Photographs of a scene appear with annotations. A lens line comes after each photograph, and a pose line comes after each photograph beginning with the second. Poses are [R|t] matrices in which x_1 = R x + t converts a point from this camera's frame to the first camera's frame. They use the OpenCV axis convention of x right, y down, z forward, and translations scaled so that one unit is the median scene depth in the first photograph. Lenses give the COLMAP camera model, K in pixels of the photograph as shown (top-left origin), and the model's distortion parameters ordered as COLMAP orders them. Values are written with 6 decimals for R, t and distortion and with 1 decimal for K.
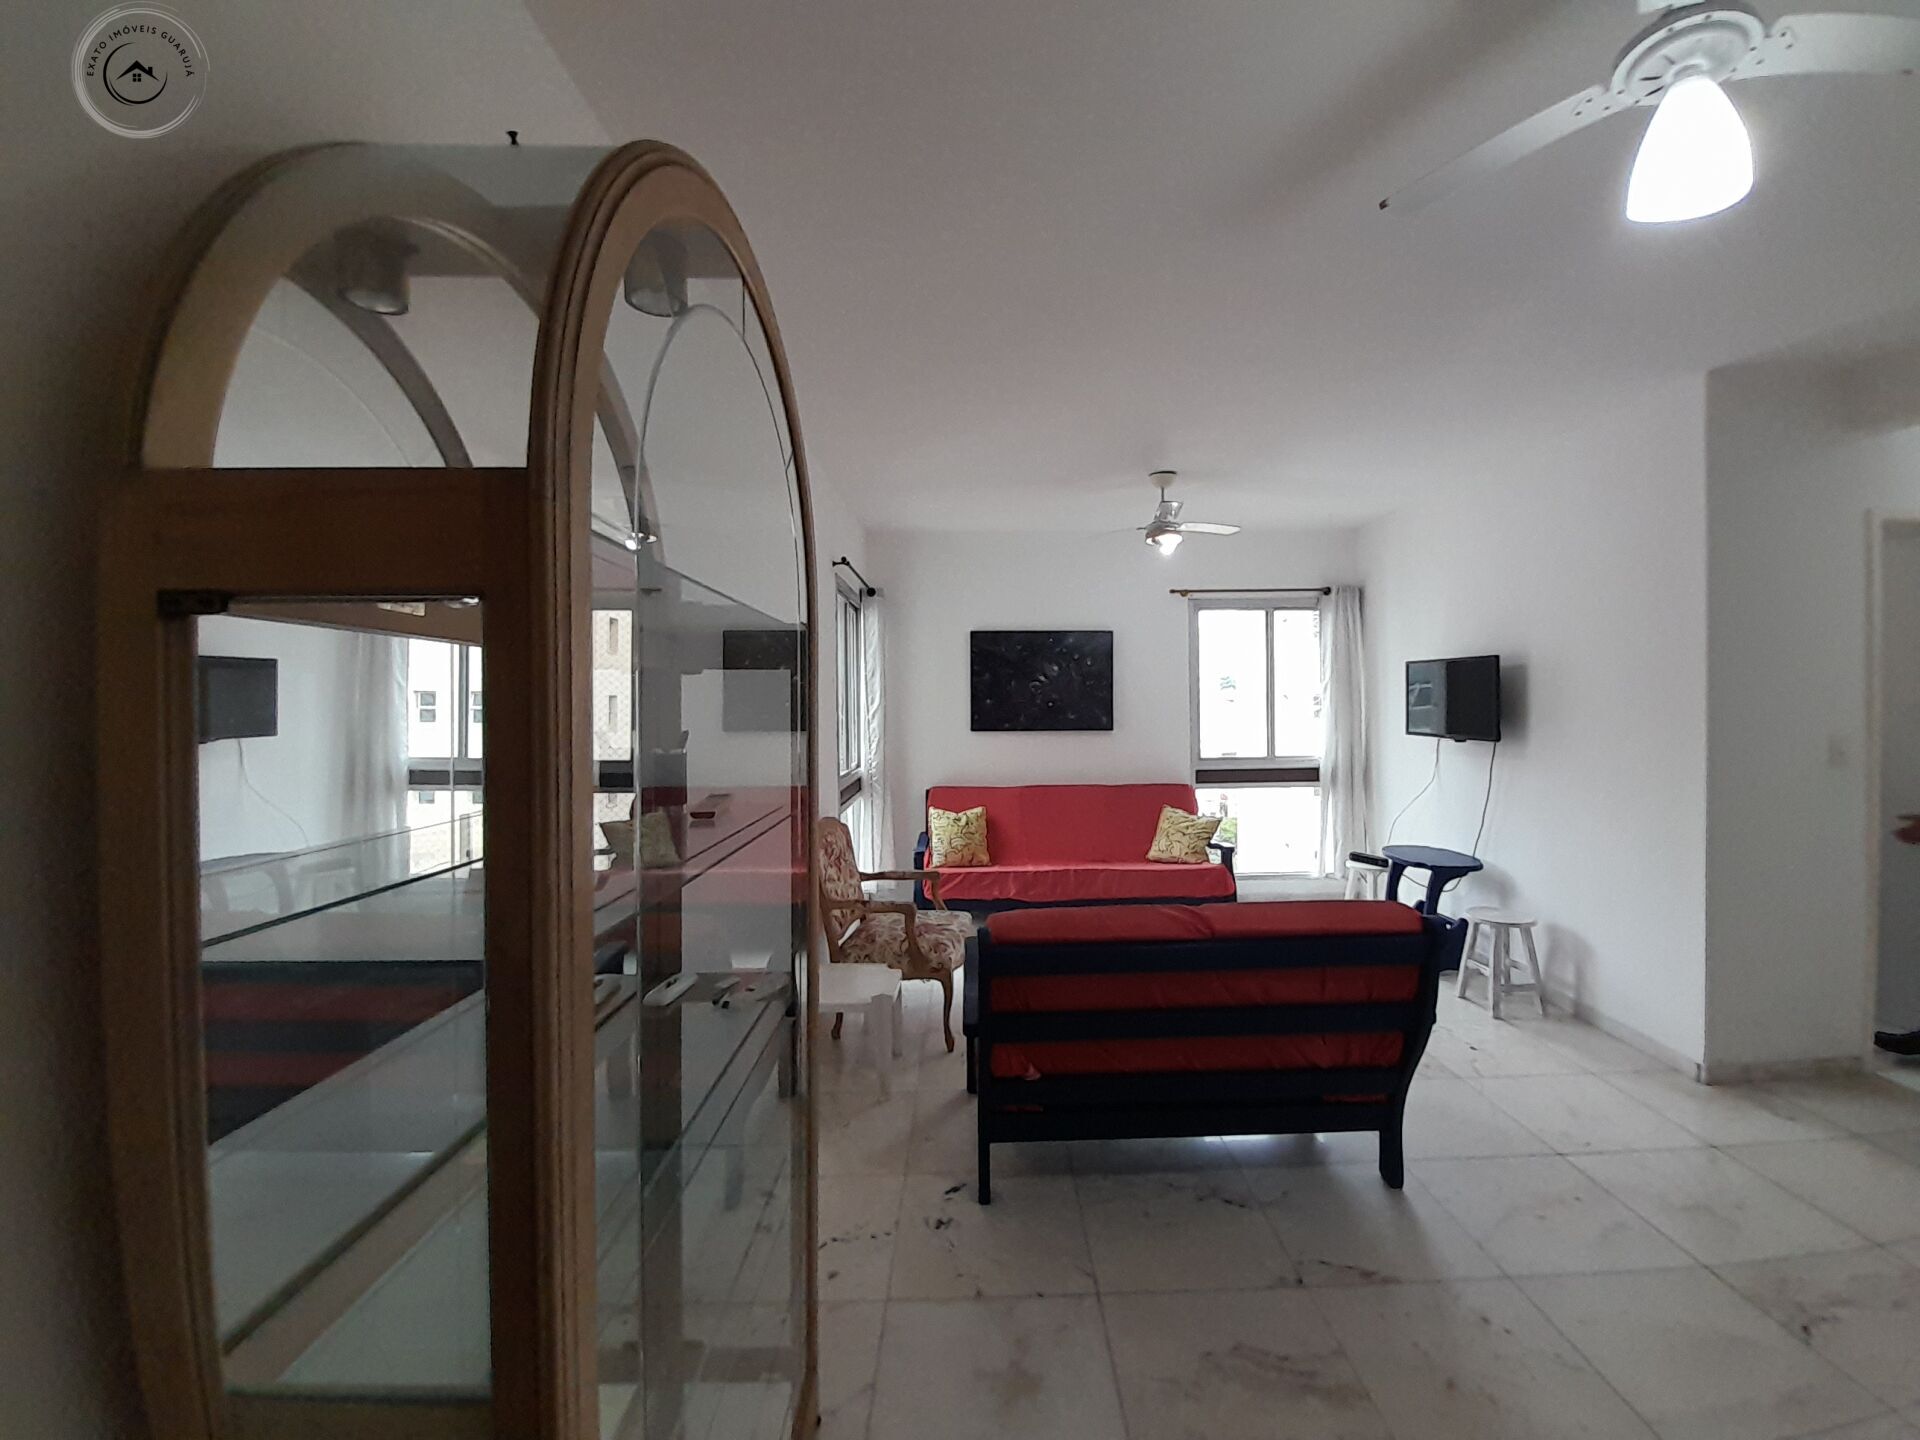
lens RADIAL K [[758.8, 0, 992.7], [0, 758.8, 713.5], [0, 0, 1]] dist [0.008095, -0.013051]
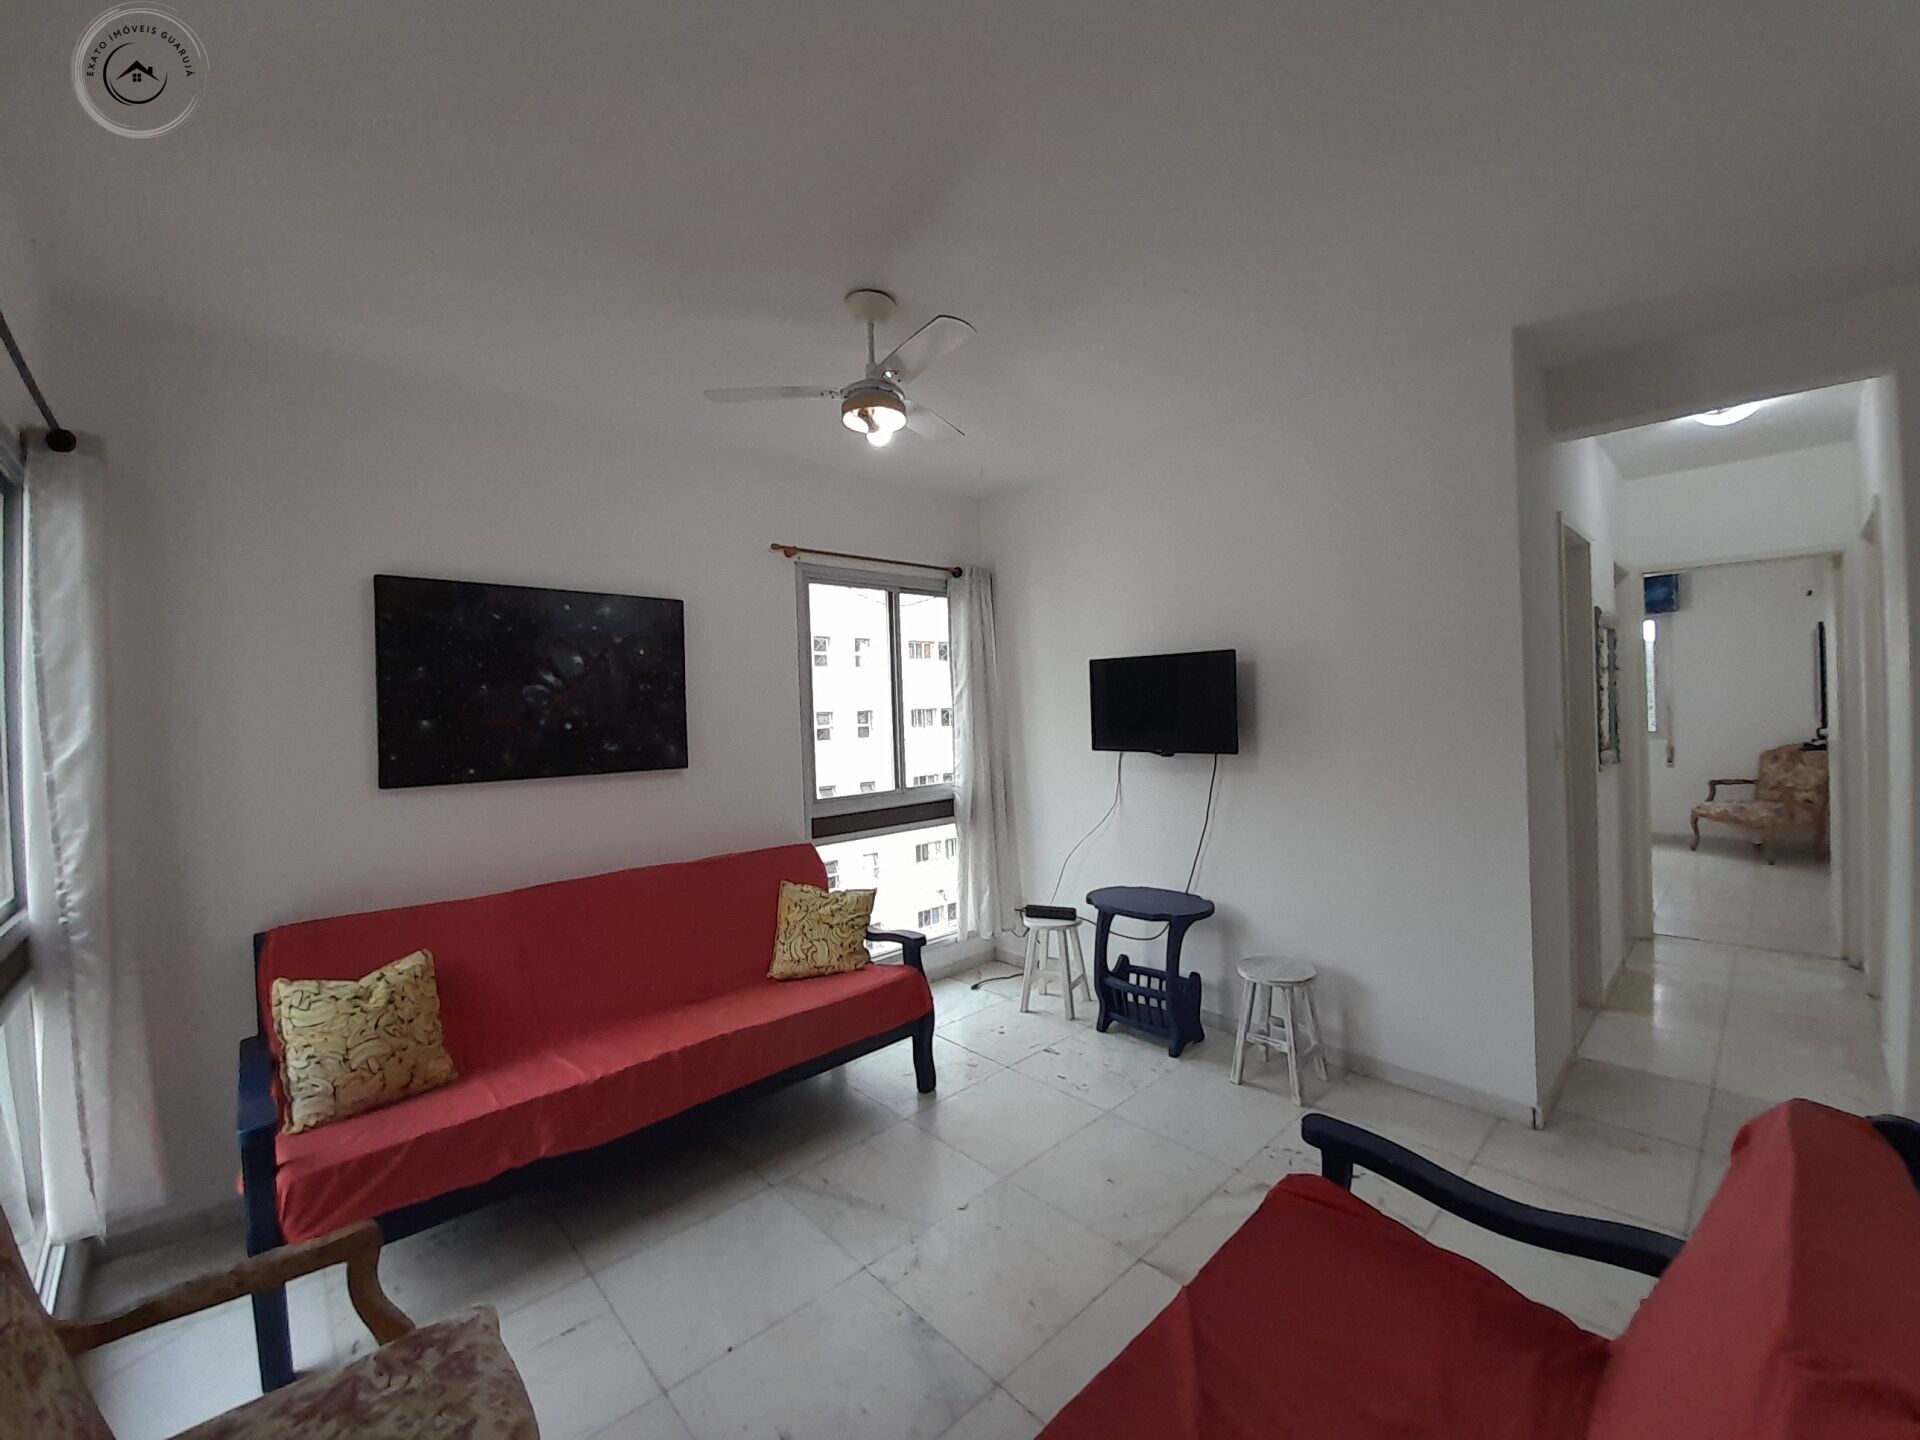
lens RADIAL K [[758.8, 0, 992.7], [0, 758.8, 713.5], [0, 0, 1]] dist [0.008095, -0.013051]
pose [[0.738172, -0.014760, 0.674451, -0.074897], [0.034610, 0.999273, -0.016012, -0.002413], [-0.673724, 0.035162, 0.738146, 0.465127]]
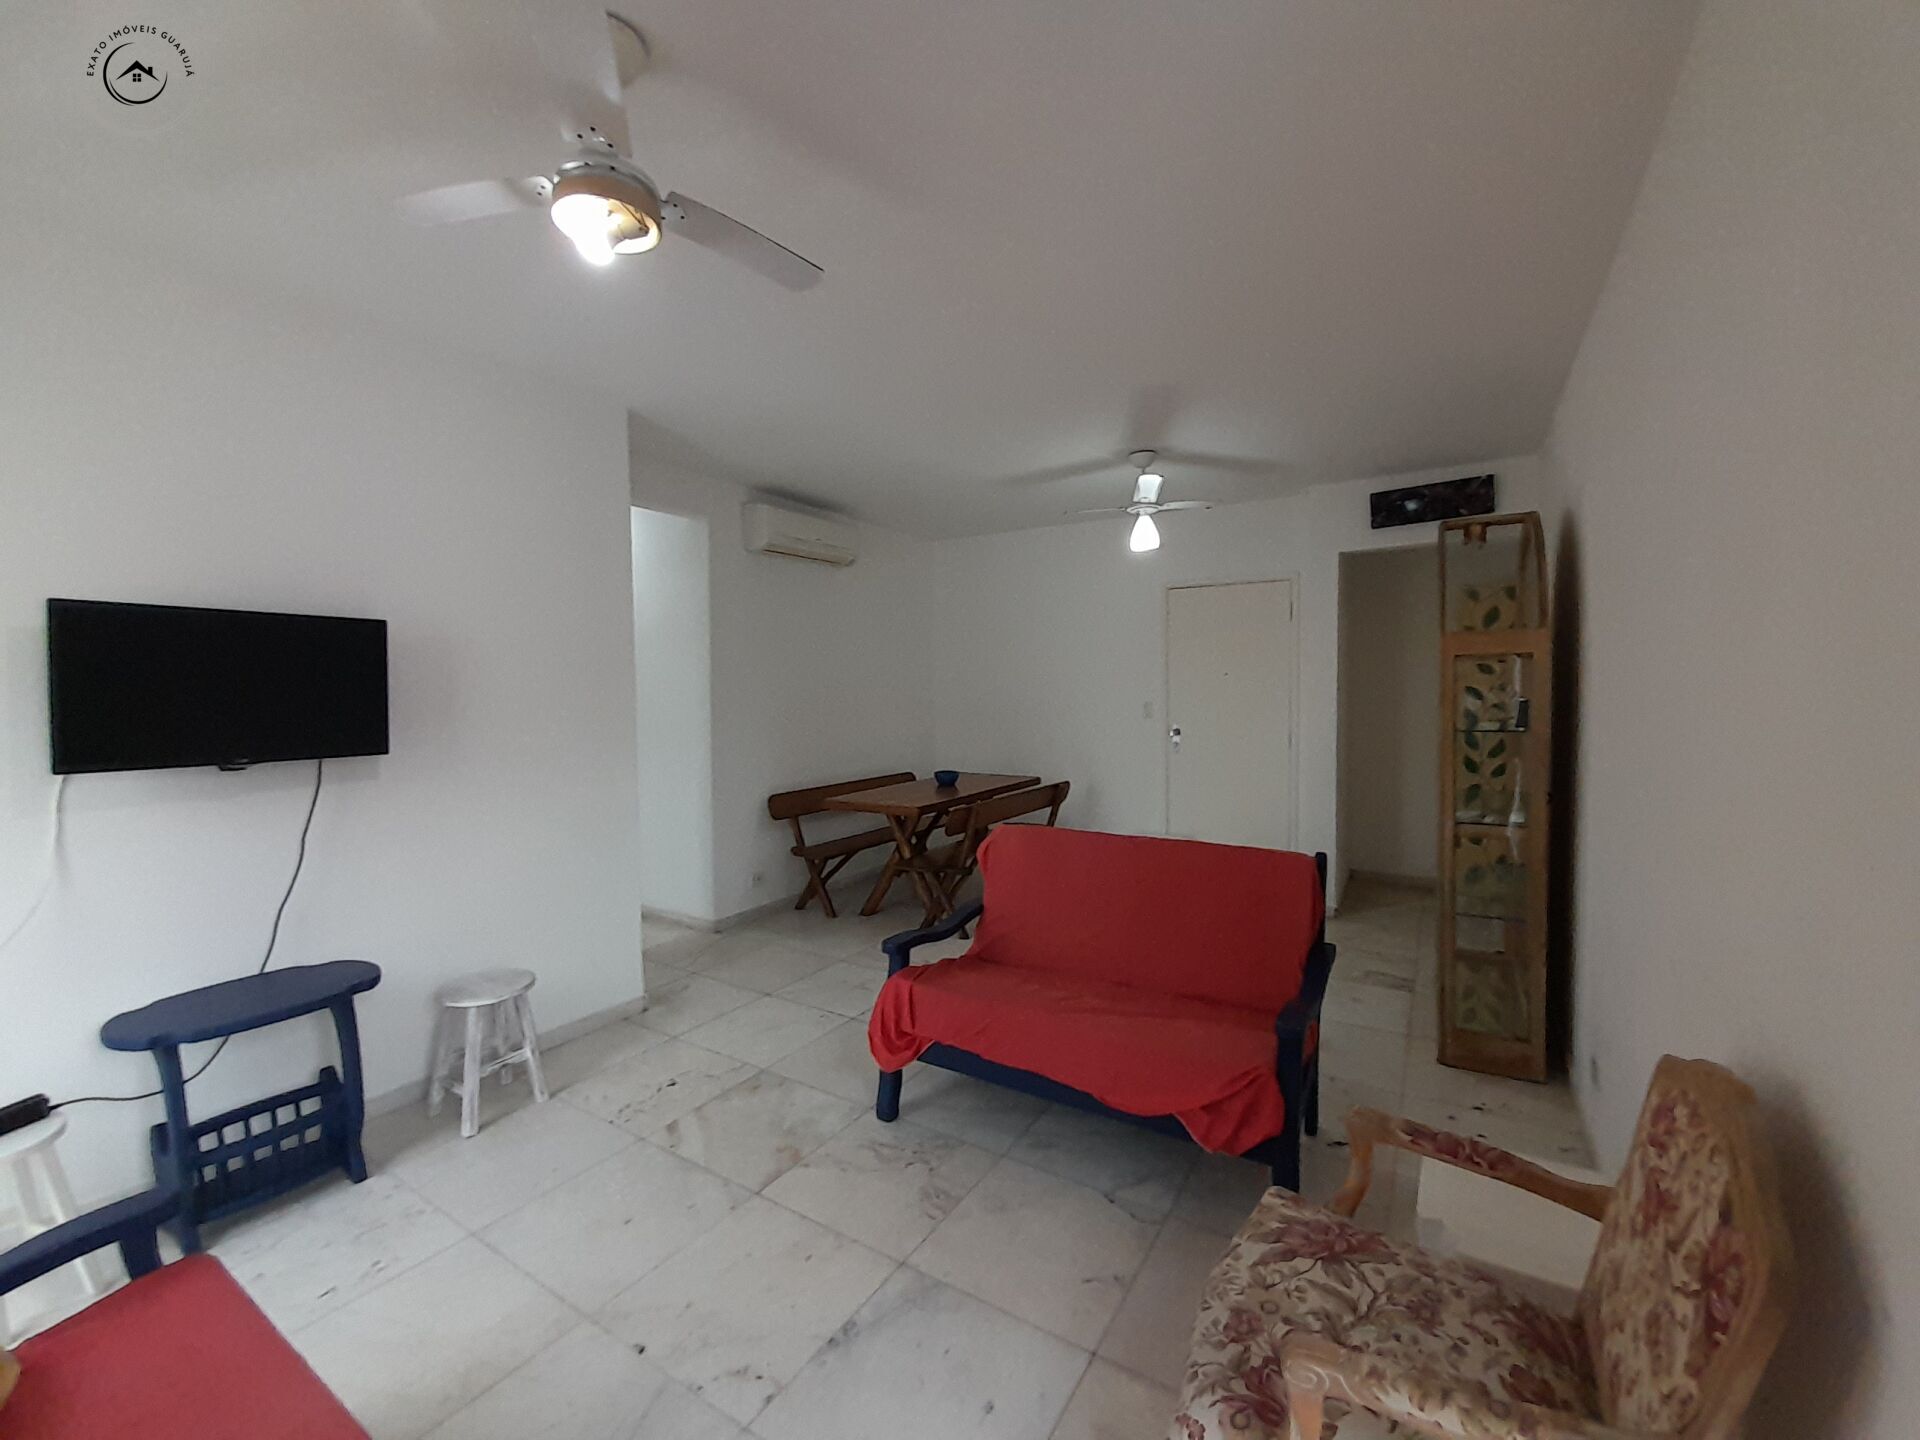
lens RADIAL K [[759.6, 0, 986.9], [0, 759.6, 714.5], [0, 0, 1]] dist [0.008922, -0.013032]
pose [[-0.839582, -0.001407, 0.543231, -0.100817], [0.027411, 0.998613, 0.044952, -0.009581], [-0.542541, 0.052631, -0.838379, 1.039599]]
